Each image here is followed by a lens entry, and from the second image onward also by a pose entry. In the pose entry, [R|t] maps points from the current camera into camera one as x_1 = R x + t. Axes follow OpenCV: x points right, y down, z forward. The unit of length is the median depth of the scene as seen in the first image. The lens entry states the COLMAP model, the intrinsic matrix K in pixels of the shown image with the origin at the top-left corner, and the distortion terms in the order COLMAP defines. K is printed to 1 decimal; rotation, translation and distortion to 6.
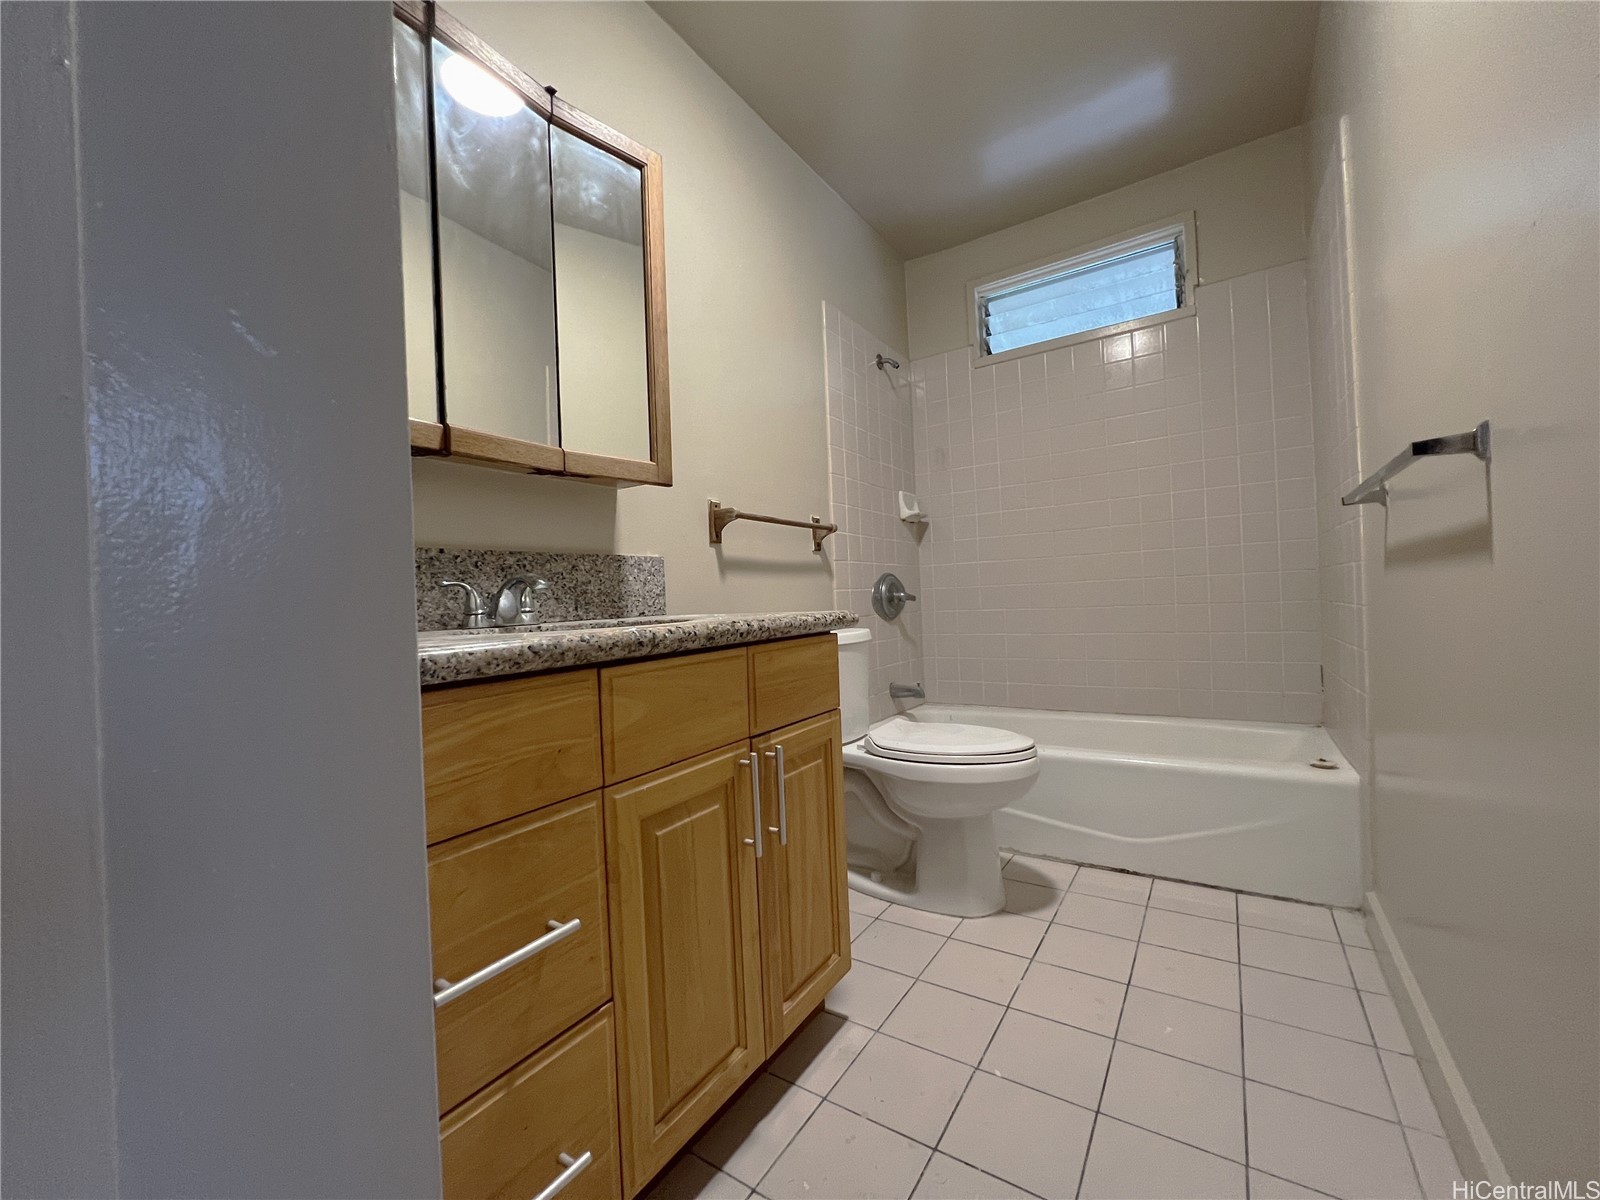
lens RADIAL K [[643.2, 0, 795.7], [0, 643.2, 596.5], [0, 0, 1]] dist [-0.001900, 0.000577]
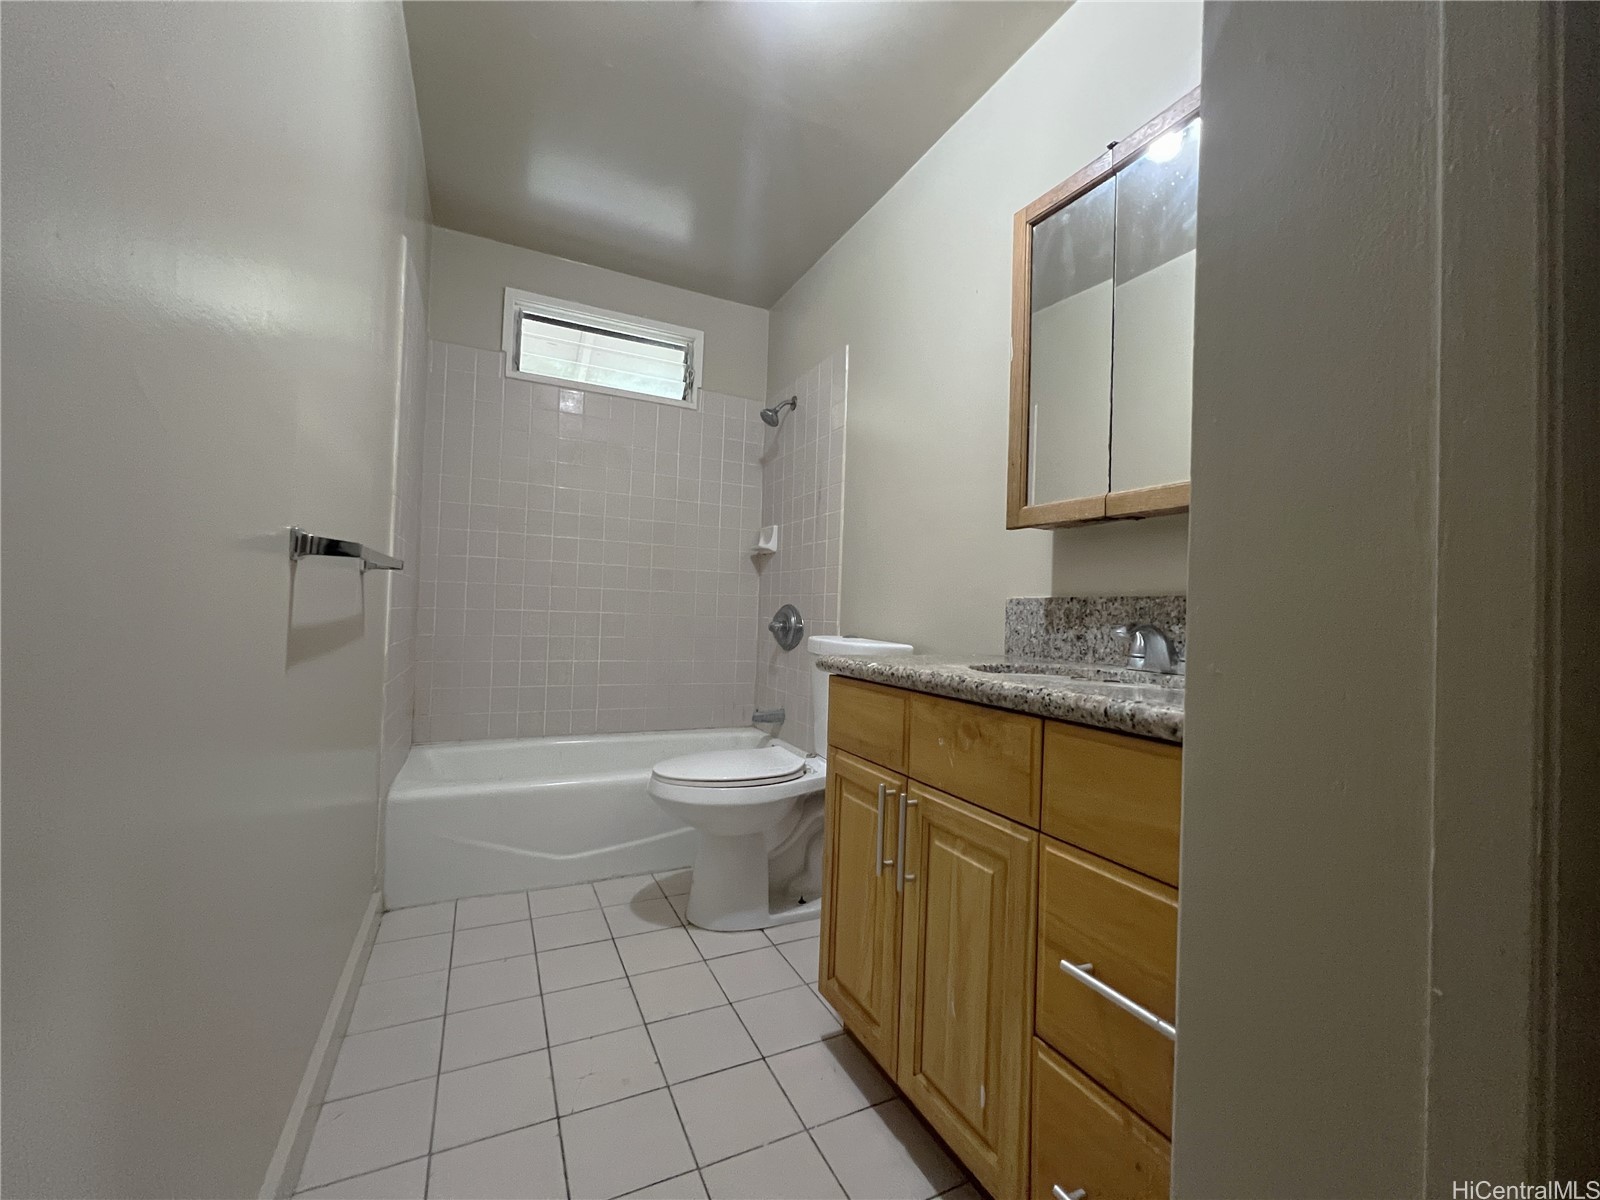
lens RADIAL K [[643.2, 0, 795.7], [0, 643.2, 596.5], [0, 0, 1]] dist [-0.001900, 0.000577]
pose [[0.508775, 0.081784, 0.857006, -0.323468], [-0.049133, 0.996613, -0.065938, 0.000965], [-0.859496, -0.008560, 0.511070, 0.182750]]
